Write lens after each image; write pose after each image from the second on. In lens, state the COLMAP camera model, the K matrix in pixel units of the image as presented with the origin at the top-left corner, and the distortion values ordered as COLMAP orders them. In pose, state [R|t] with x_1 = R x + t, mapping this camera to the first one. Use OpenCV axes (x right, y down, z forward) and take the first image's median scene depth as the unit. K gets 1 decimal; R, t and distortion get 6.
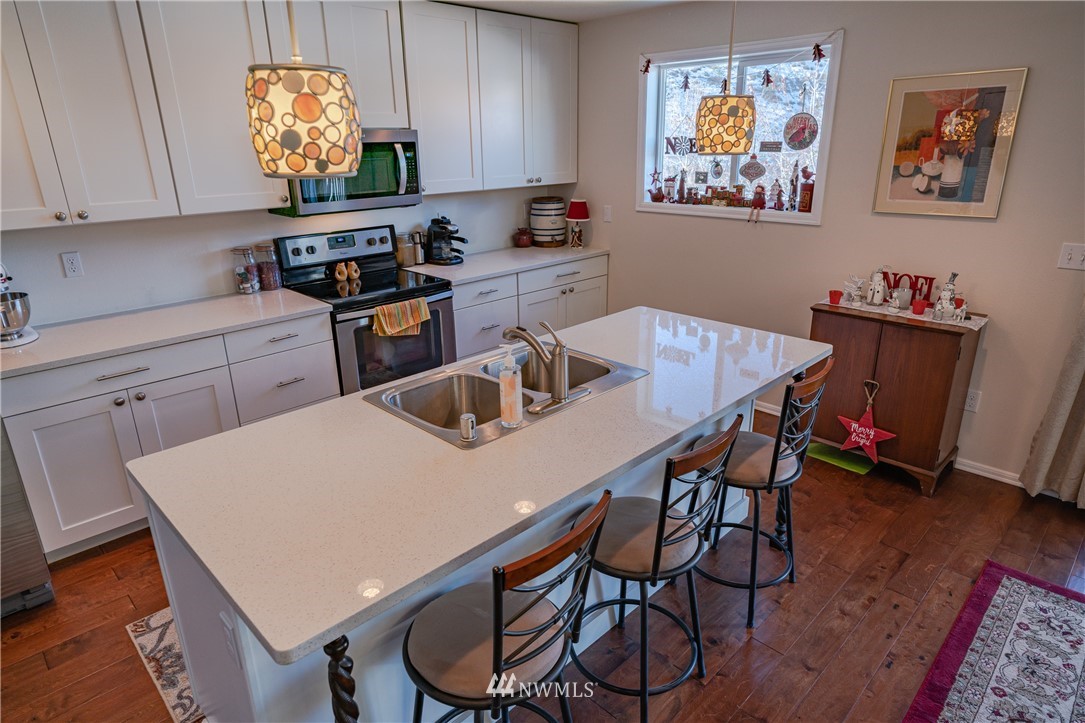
lens RADIAL K [[632.3, 0, 535.7], [0, 632.3, 358.7], [0, 0, 1]] dist [0.006738, -0.001382]
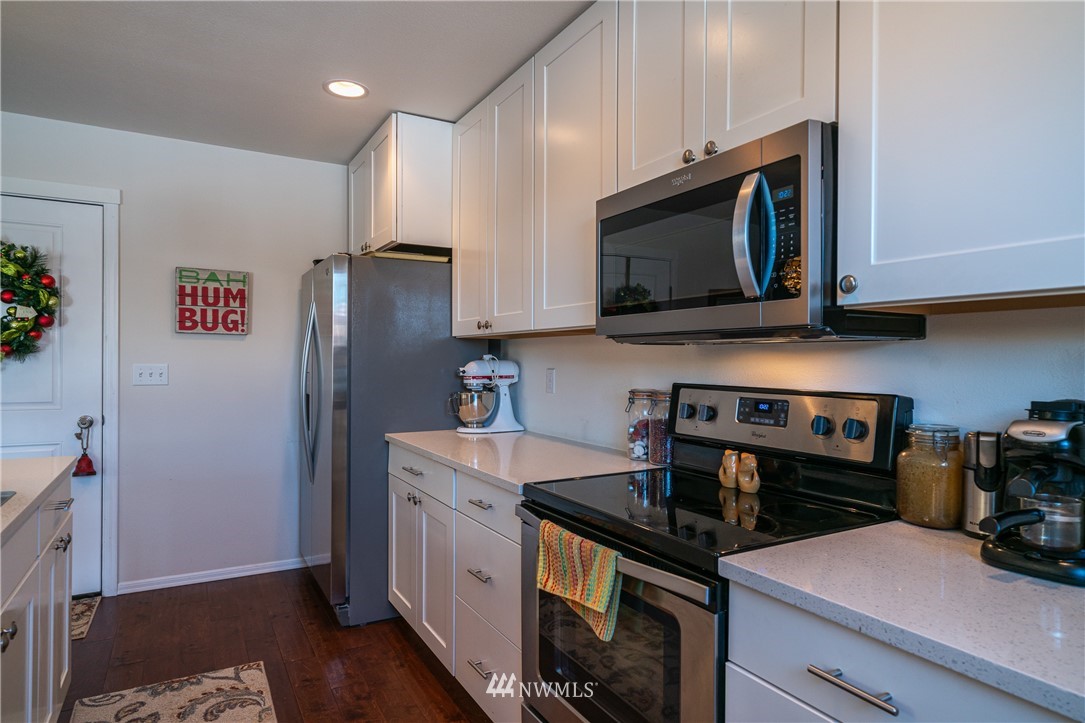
lens RADIAL K [[632.3, 0, 537.1], [0, 632.3, 364.1], [0, 0, 1]] dist [0.006738, -0.001382]
pose [[-0.255486, 0.020126, -0.966603, 0.182836], [-0.322313, 0.940816, 0.104780, -0.212329], [0.911505, 0.338319, -0.233879, 0.944781]]
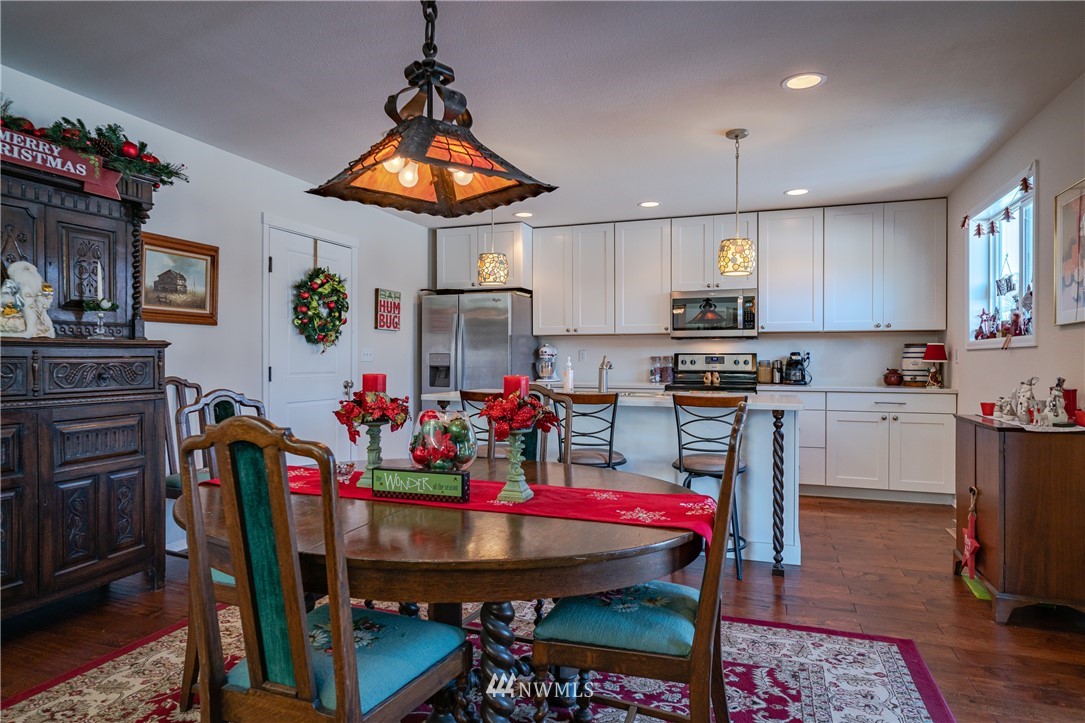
lens RADIAL K [[632.3, 0, 549.7], [0, 632.3, 359.9], [0, 0, 1]] dist [0.006738, -0.001382]
pose [[0.441781, 0.017963, -0.896943, 0.918261], [-0.302944, 0.944058, -0.130306, 0.143085], [0.844425, 0.329290, 0.422509, -0.008914]]
